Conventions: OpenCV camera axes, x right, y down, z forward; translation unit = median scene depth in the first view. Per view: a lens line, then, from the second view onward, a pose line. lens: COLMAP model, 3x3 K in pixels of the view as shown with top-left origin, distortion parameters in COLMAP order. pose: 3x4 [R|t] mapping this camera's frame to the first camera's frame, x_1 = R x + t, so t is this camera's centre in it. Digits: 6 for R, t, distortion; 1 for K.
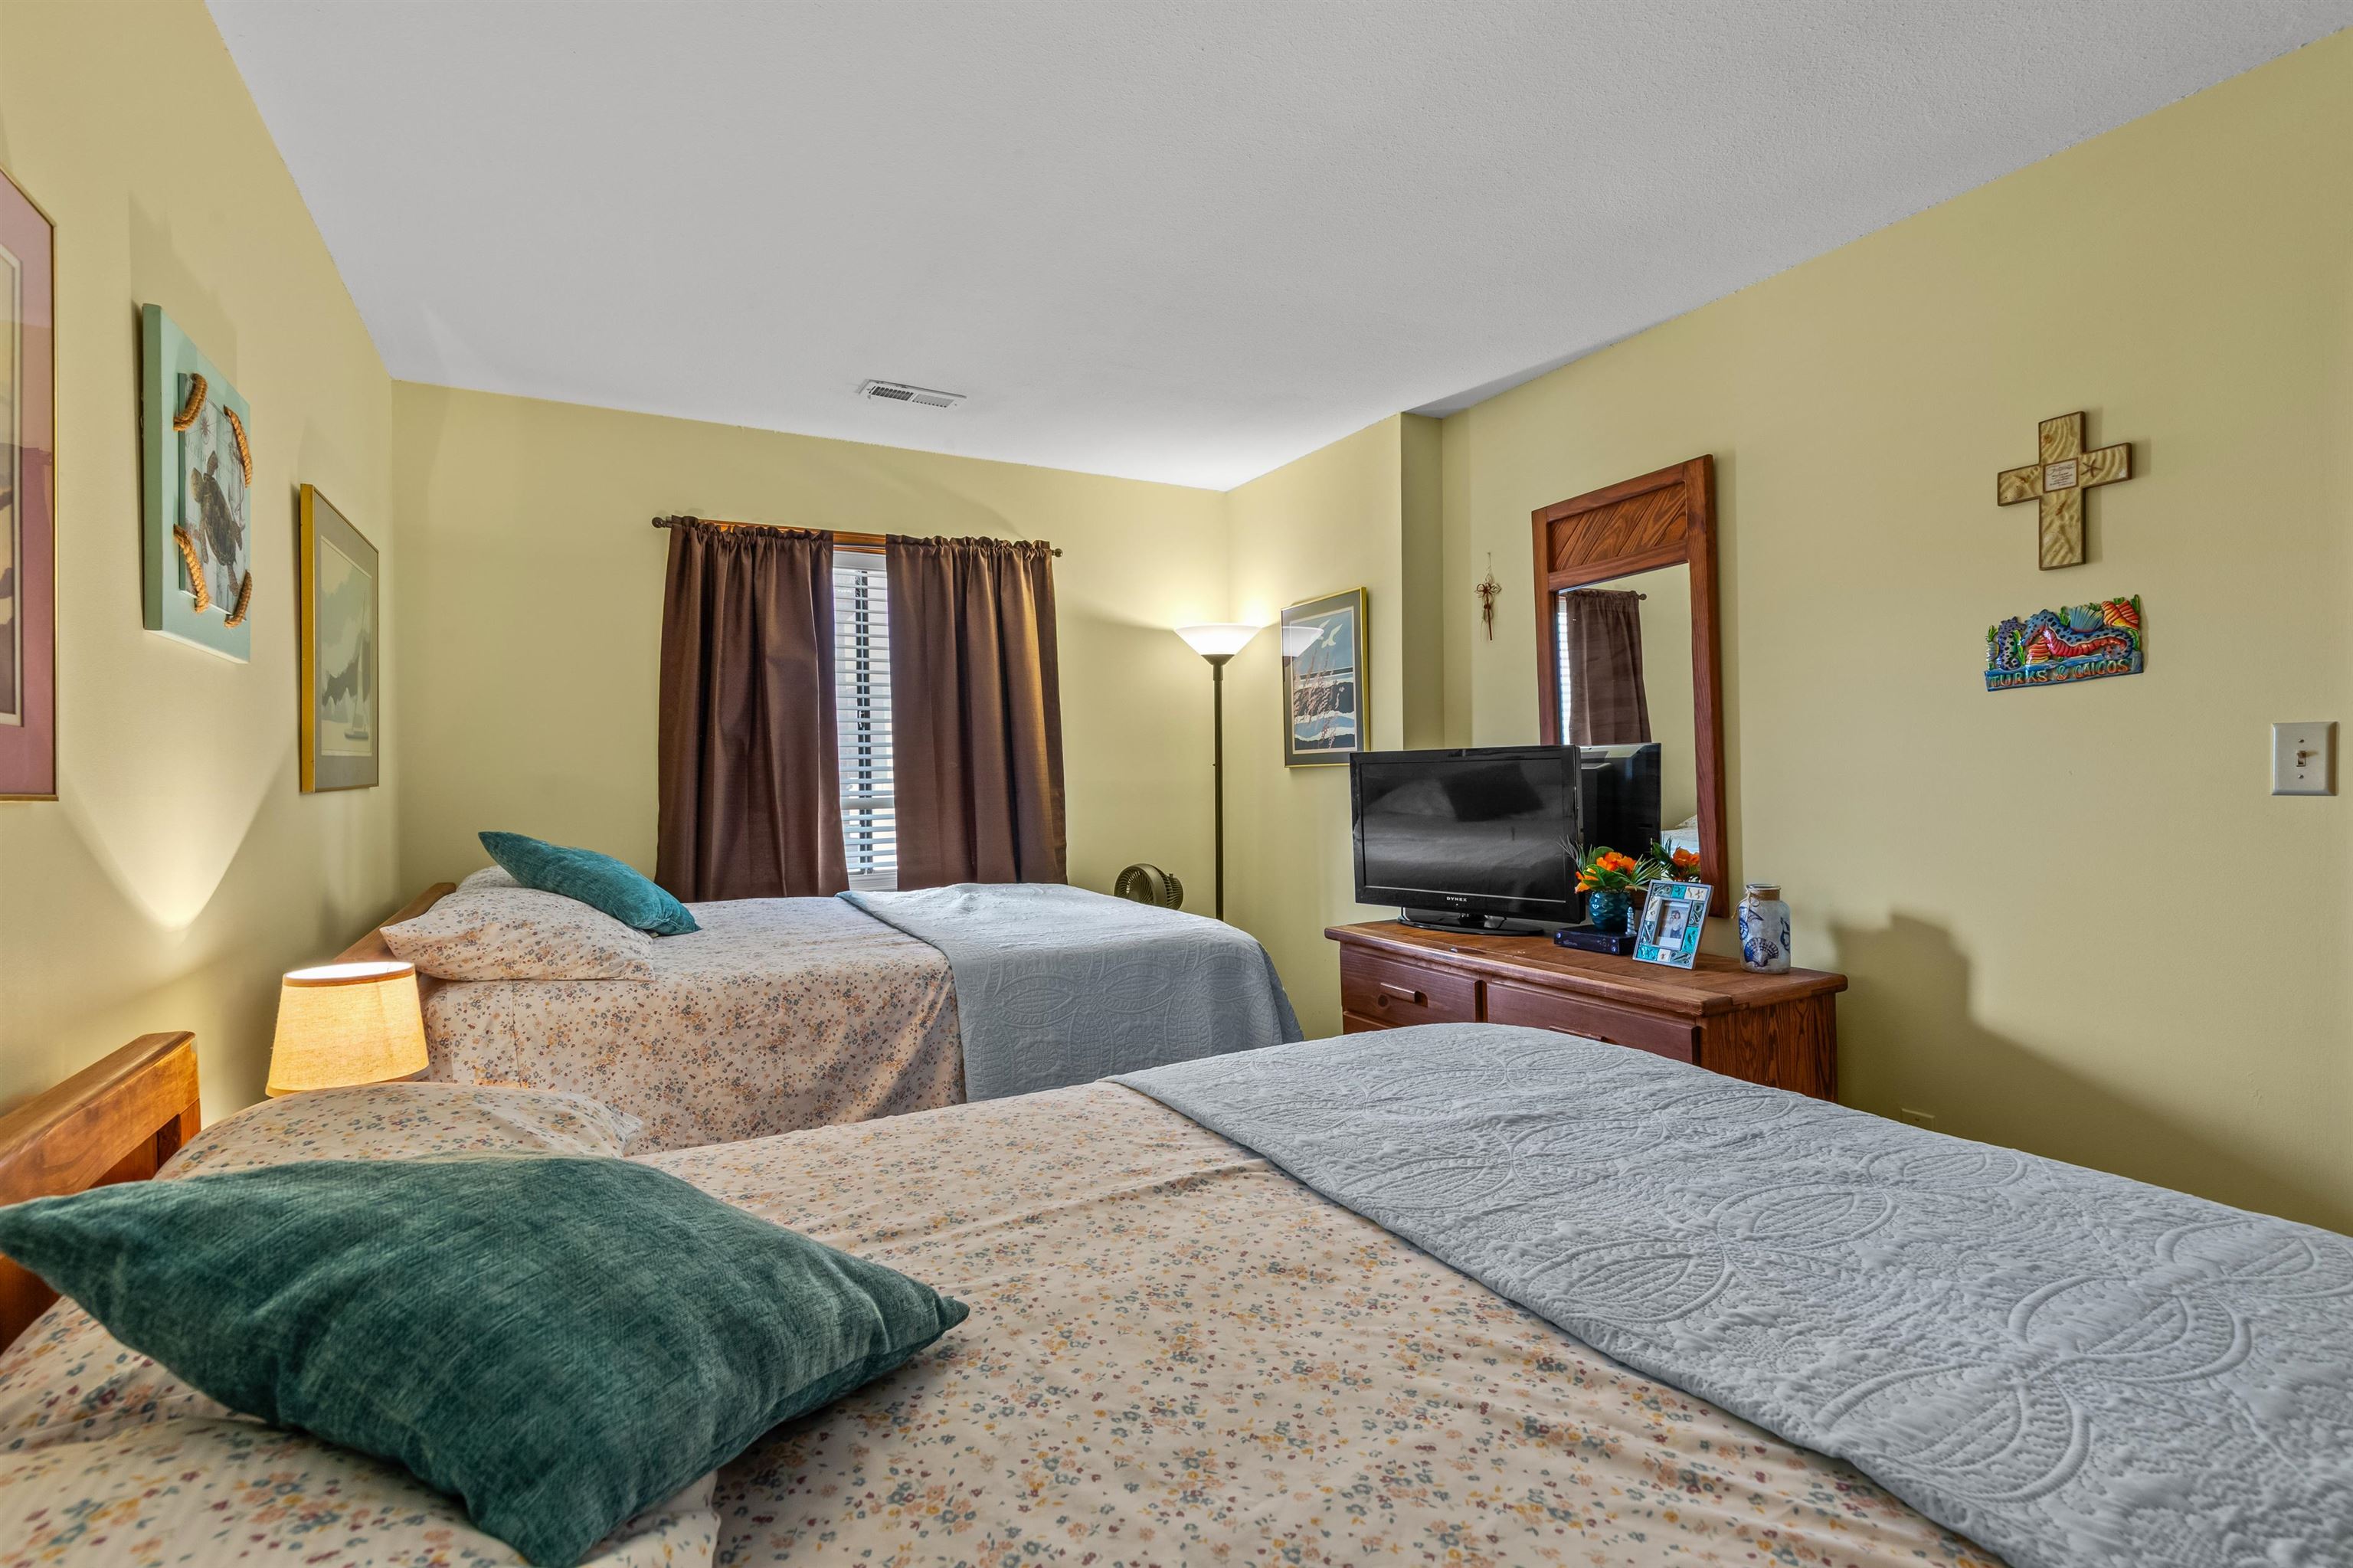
lens RADIAL K [[1121.0, 0, 1176.5], [0, 1121.0, 784.0], [0, 0, 1]] dist [0.001467, 0.000046]
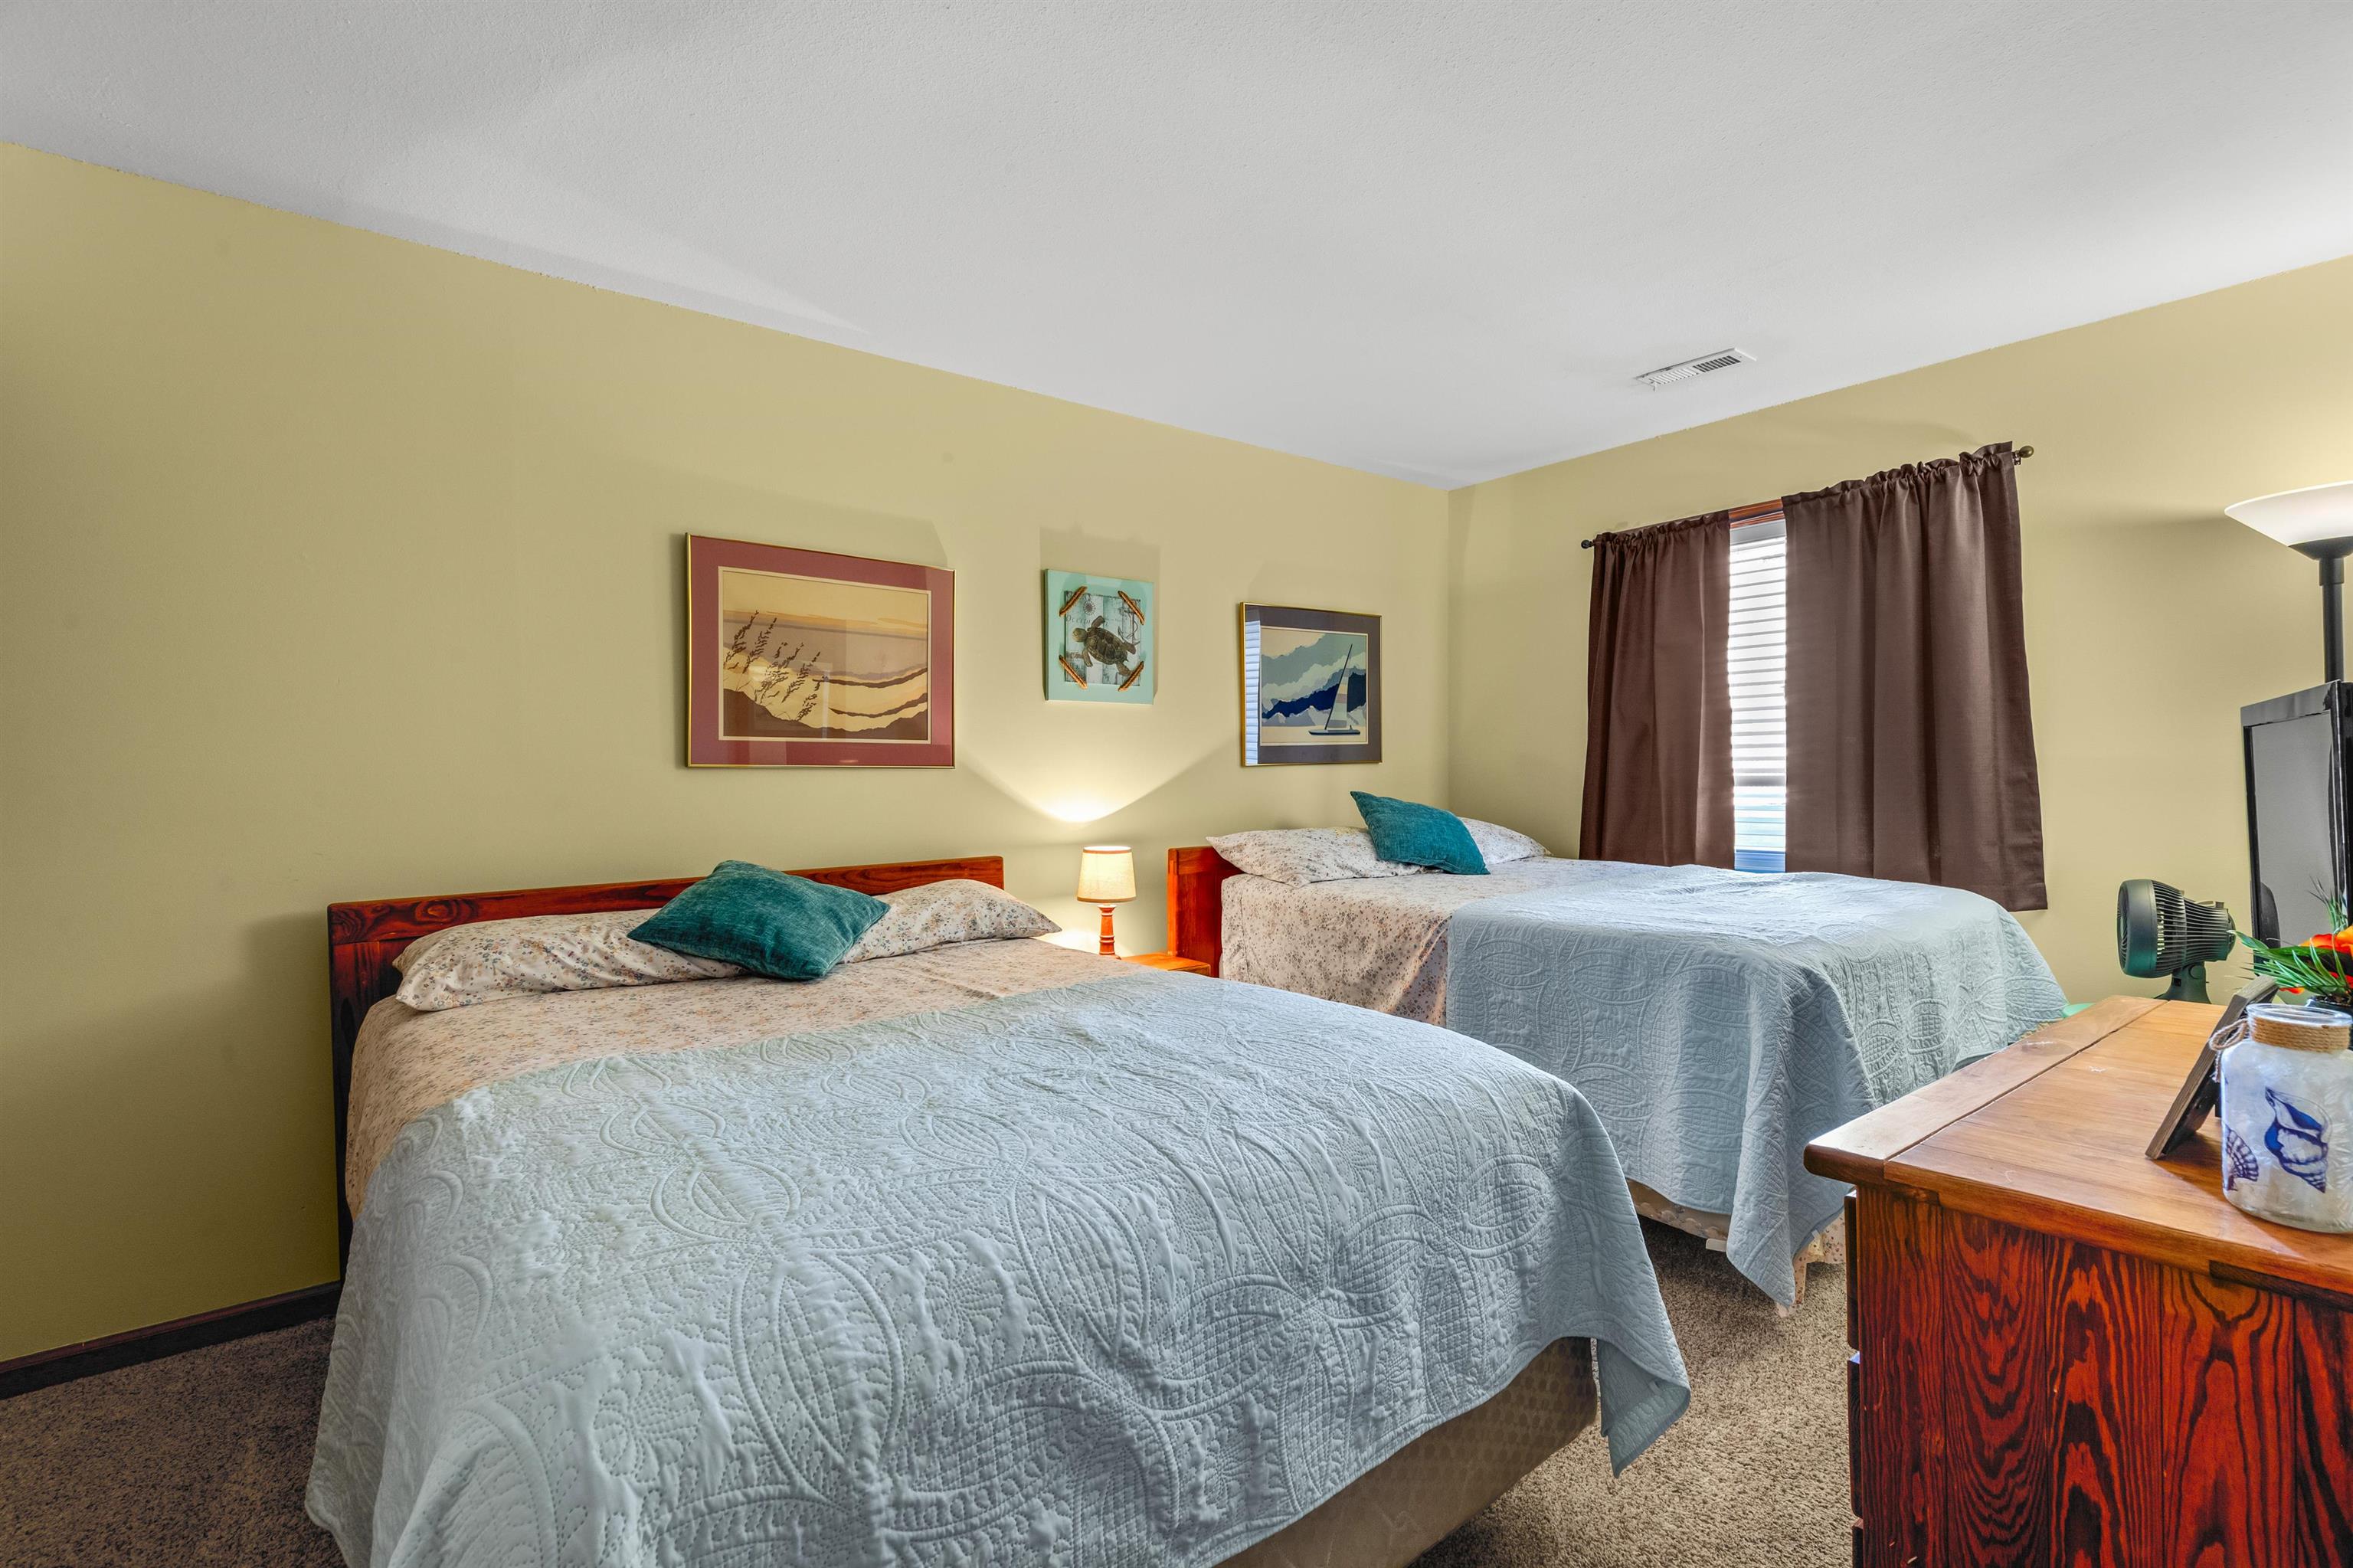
lens RADIAL K [[1071.9, 0, 1165.1], [0, 1071.9, 803.1], [0, 0, 1]] dist [0.001127, -0.000117]
pose [[0.139265, 0.041610, -0.989380, 0.619149], [0.001248, 0.999109, 0.042195, -0.004035], [0.990254, -0.007111, 0.139089, 0.384981]]
